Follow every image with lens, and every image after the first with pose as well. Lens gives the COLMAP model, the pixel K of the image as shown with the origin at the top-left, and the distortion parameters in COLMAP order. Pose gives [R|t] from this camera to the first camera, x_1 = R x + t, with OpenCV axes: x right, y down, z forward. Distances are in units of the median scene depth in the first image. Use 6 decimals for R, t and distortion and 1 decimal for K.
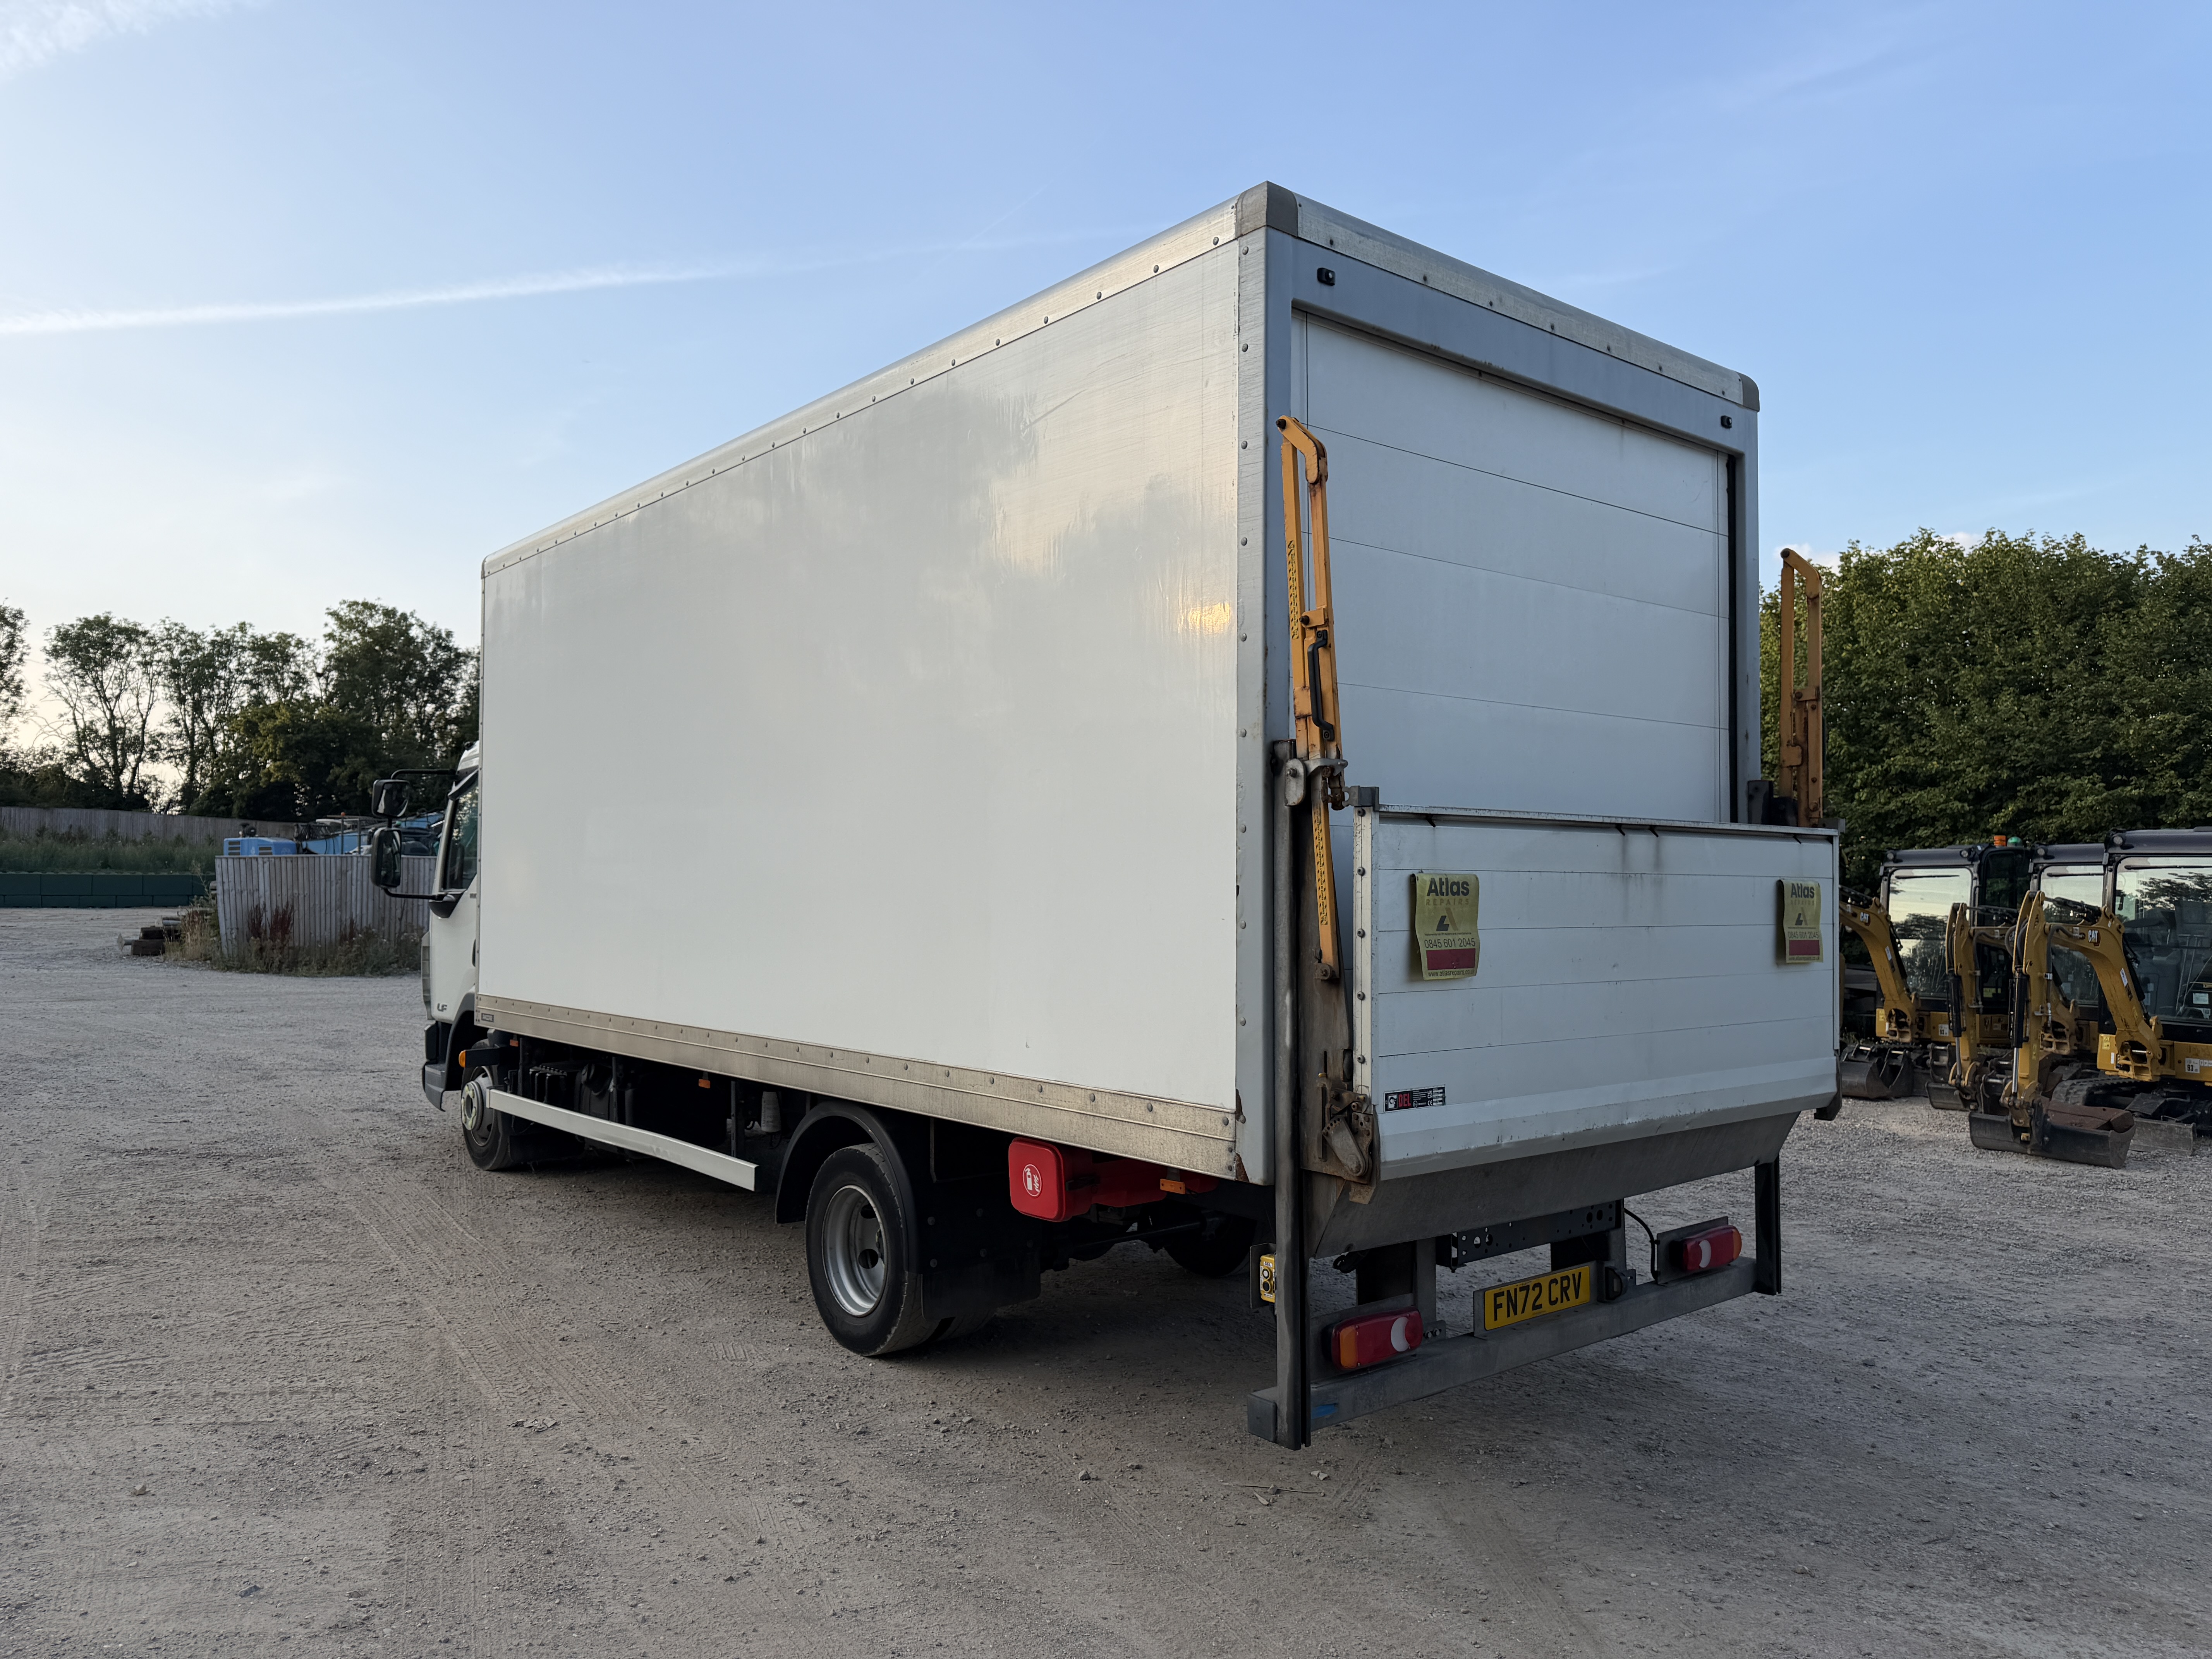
lens RADIAL K [[1549.2, 0, 1095.9], [0, 1549.2, 842.9], [0, 0, 1]] dist [0.017301, -0.022127]
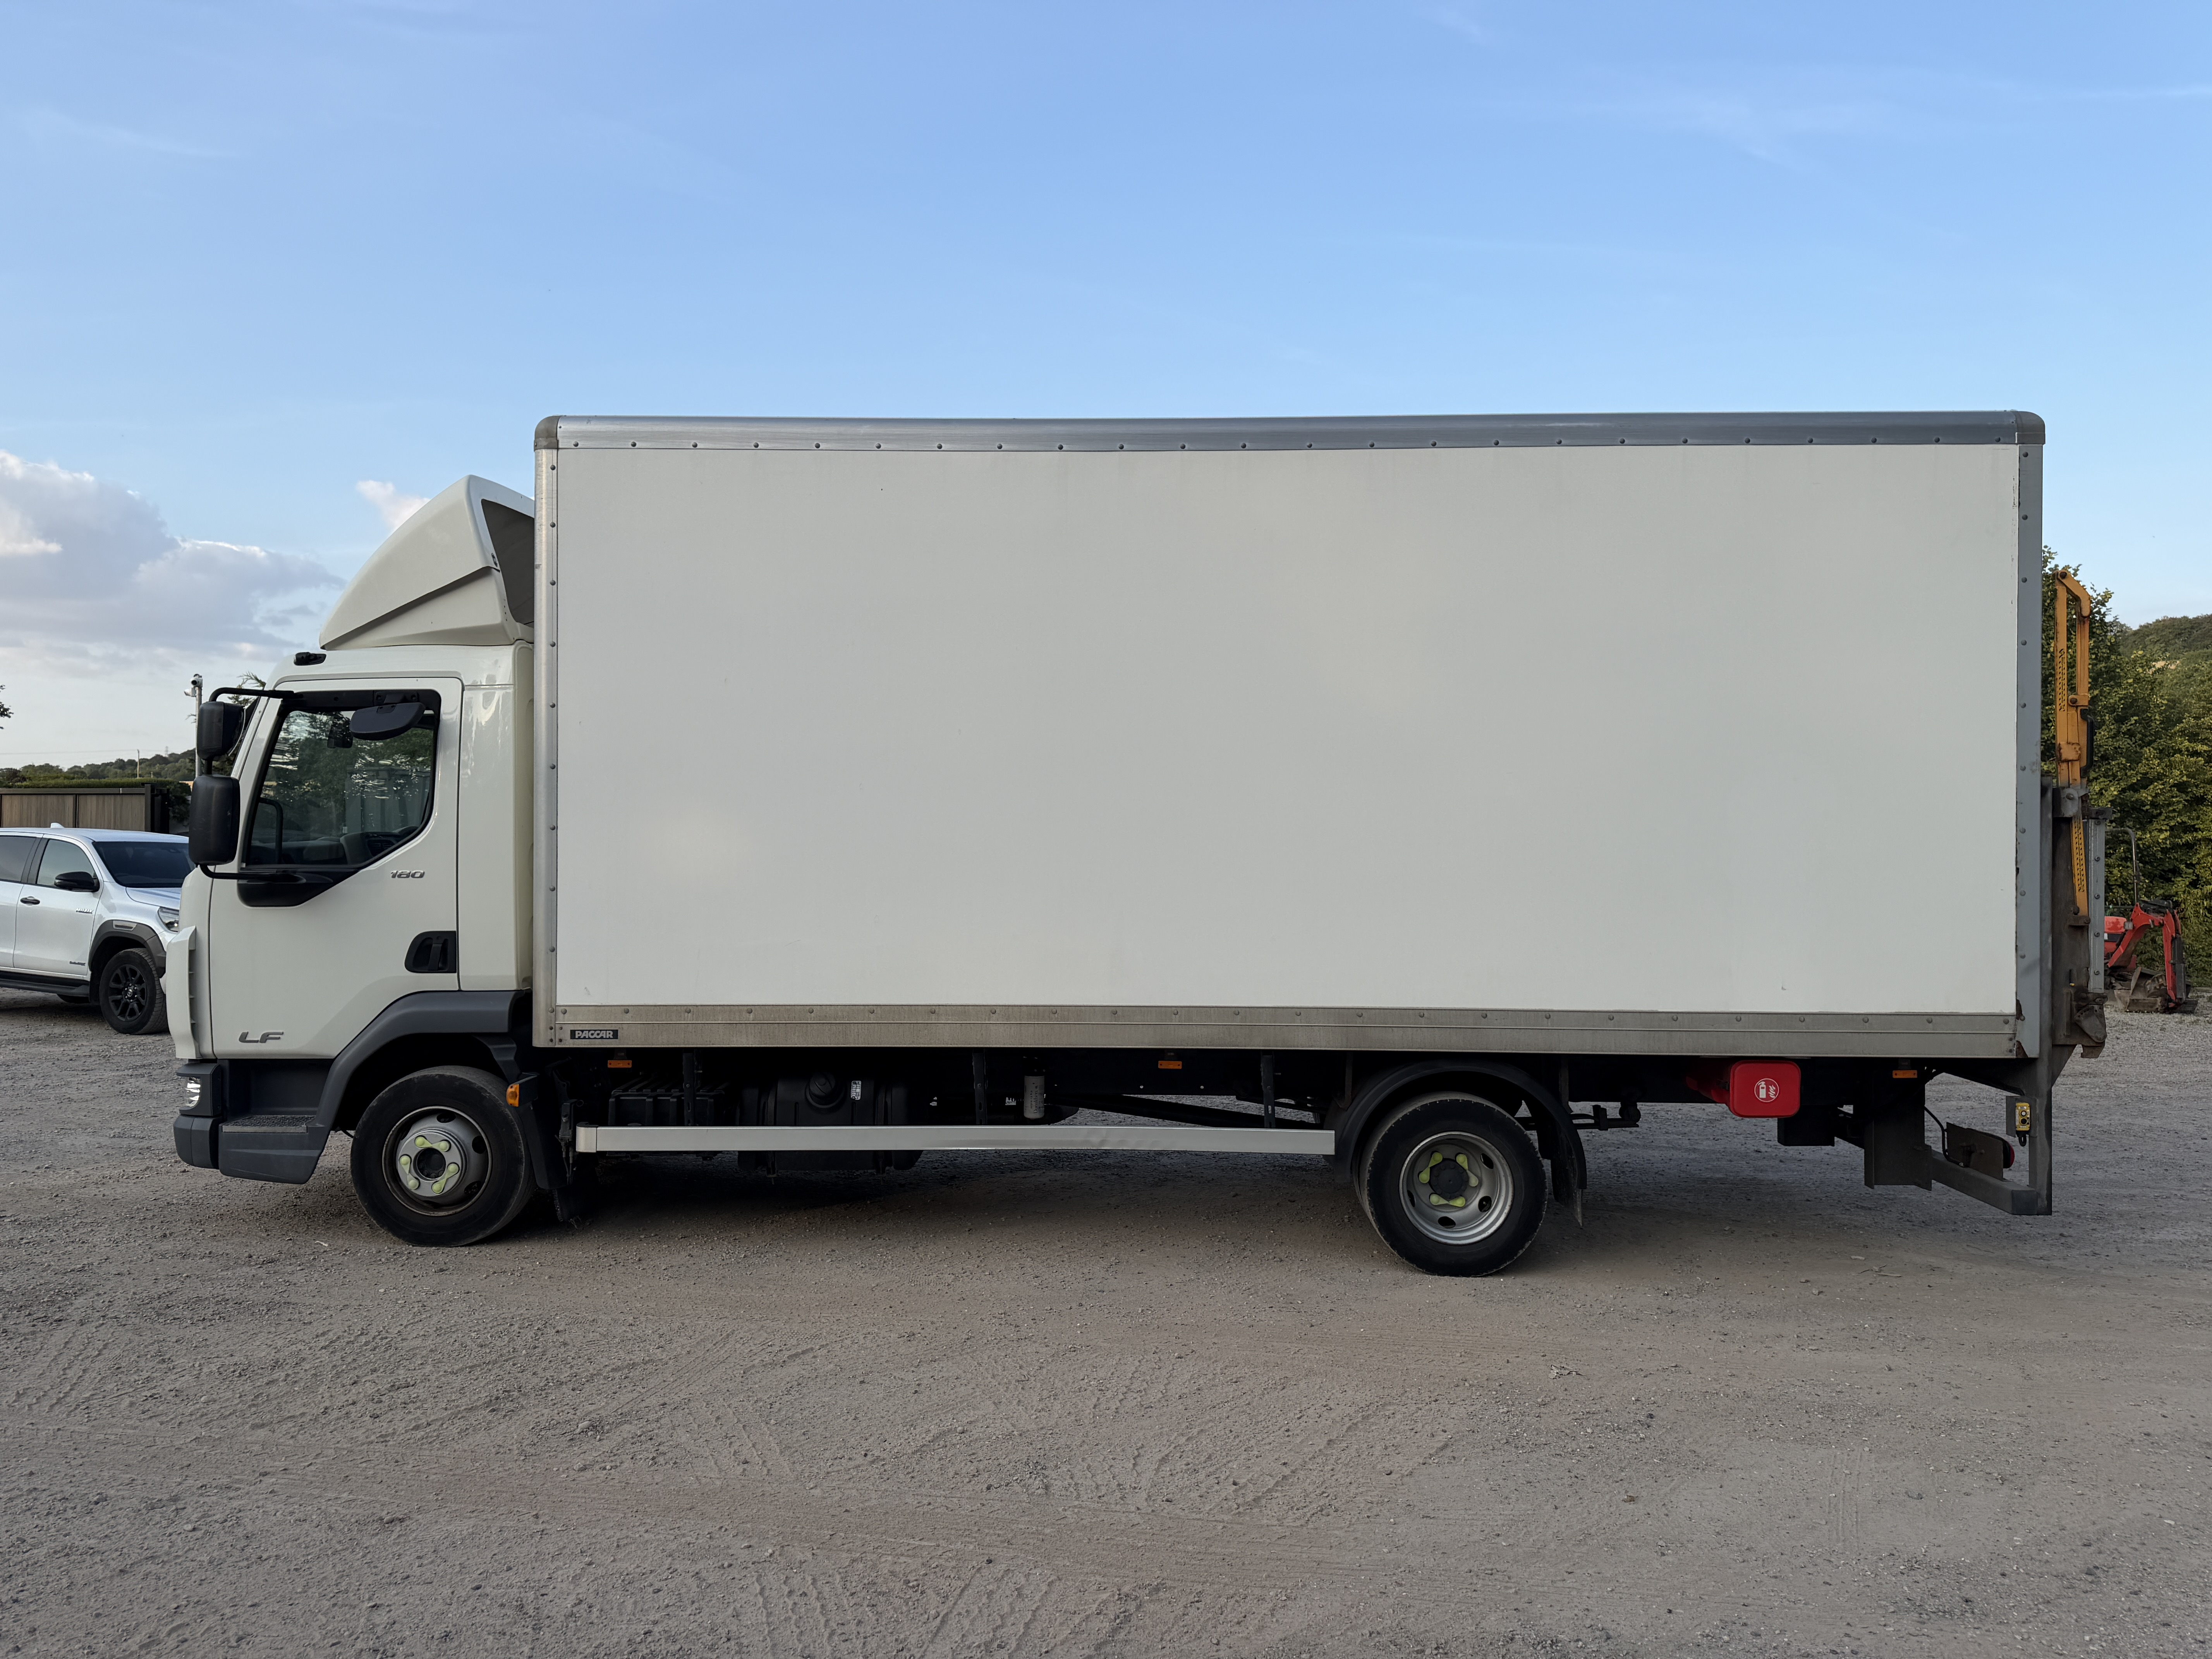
lens RADIAL K [[1549.2, 0, 1100.6], [0, 1549.2, 839.2], [0, 0, 1]] dist [0.017301, -0.022127]
pose [[0.661298, -0.002373, 0.750120, -1.481674], [-0.026337, 0.999305, 0.026379, -0.018017], [-0.749661, -0.037200, 0.660776, 0.577441]]
